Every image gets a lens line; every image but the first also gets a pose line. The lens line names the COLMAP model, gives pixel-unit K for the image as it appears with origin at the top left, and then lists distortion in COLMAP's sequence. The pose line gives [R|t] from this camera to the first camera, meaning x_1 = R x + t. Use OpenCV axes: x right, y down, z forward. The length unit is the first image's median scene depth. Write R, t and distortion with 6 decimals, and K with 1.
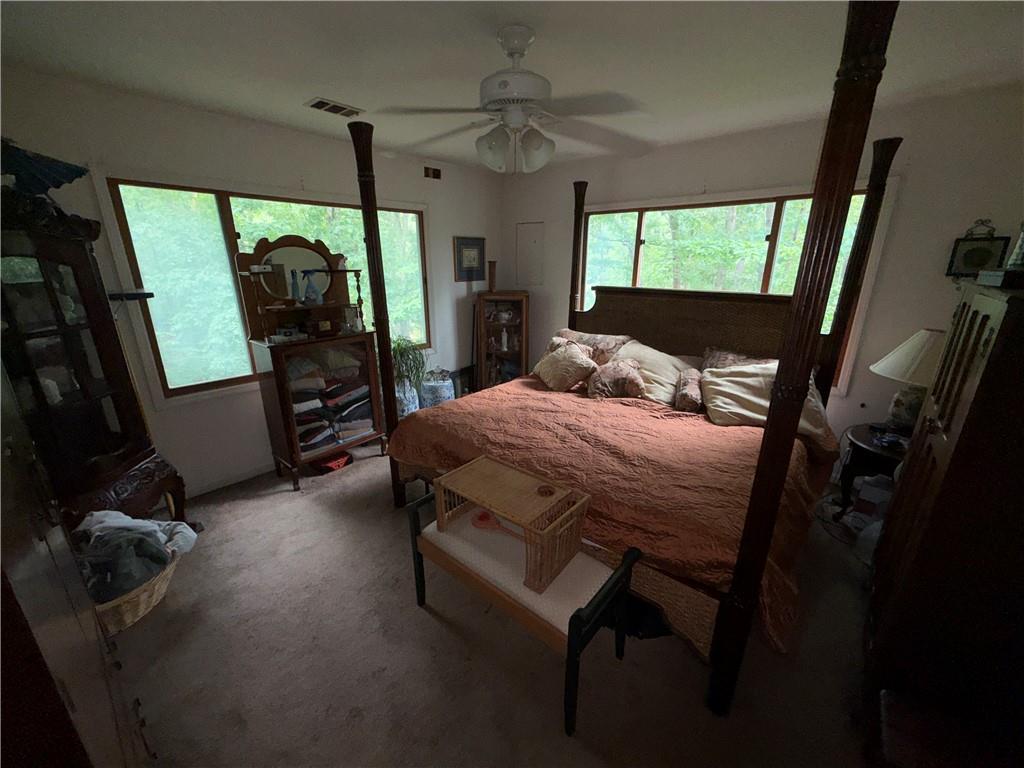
lens RADIAL K [[406.2, 0, 507.3], [0, 406.2, 384.7], [0, 0, 1]] dist [-0.000712, -0.000153]
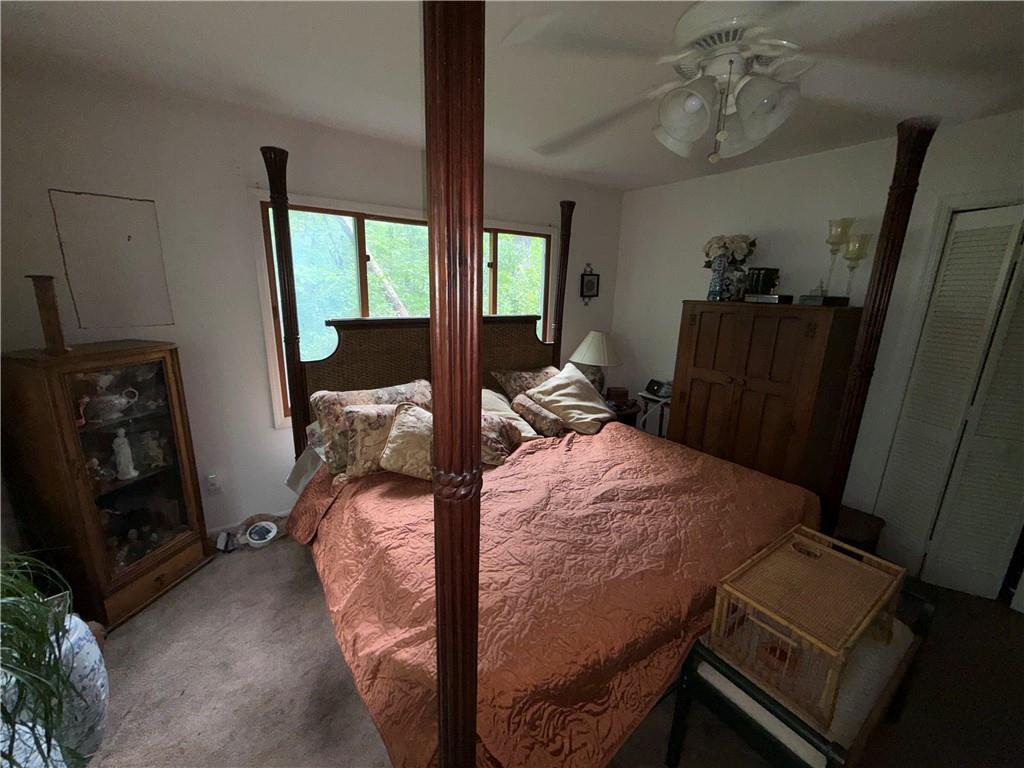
lens RADIAL K [[406.2, 0, 508.4], [0, 406.2, 387.3], [0, 0, 1]] dist [-0.000712, -0.000153]
pose [[0.261251, -0.221975, 0.939402, -0.501491], [0.266988, 0.951849, 0.150666, -0.228826], [-0.927613, 0.211447, 0.307936, 0.785061]]
